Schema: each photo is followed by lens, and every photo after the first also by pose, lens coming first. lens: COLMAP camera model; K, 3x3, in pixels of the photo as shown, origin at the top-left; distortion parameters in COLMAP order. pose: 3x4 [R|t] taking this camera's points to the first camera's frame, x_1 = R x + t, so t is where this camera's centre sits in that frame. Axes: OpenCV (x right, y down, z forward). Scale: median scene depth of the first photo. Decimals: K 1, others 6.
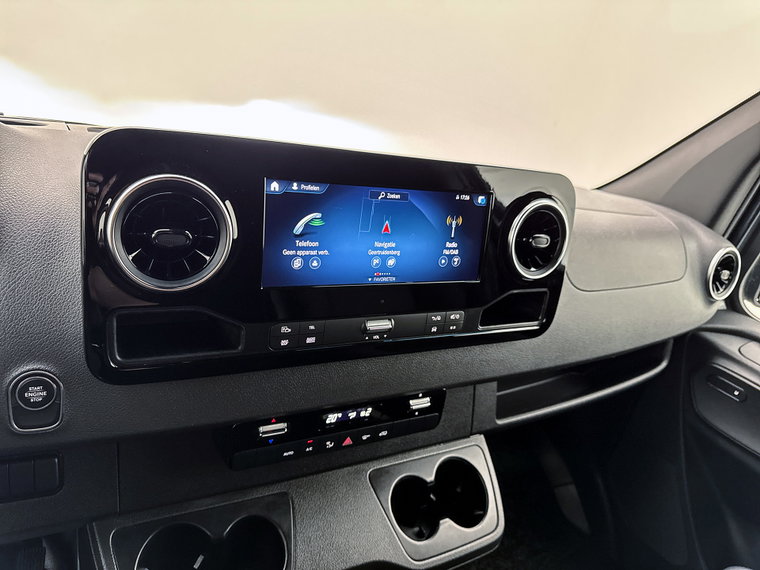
lens RADIAL K [[532.5, 0, 382.6], [0, 532.5, 289.5], [0, 0, 1]] dist [0.029639, -0.012792]
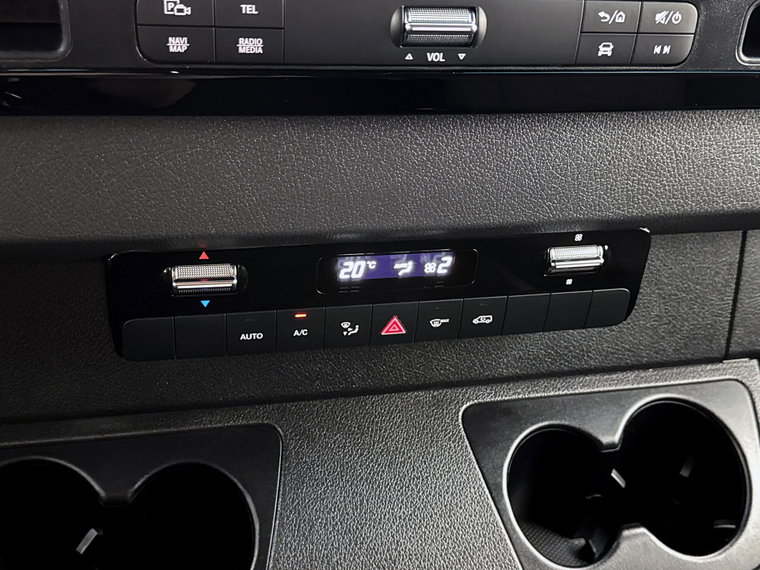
lens RADIAL K [[869.7, 0, 378.4], [0, 869.7, 285.6], [0, 0, 1]] dist [0.087655, 0.000000]
pose [[0.957021, 0.051612, -0.285390, 0.126173], [-0.009074, 0.988885, 0.148408, 0.145224], [0.289878, -0.139440, 0.946851, 0.322830]]
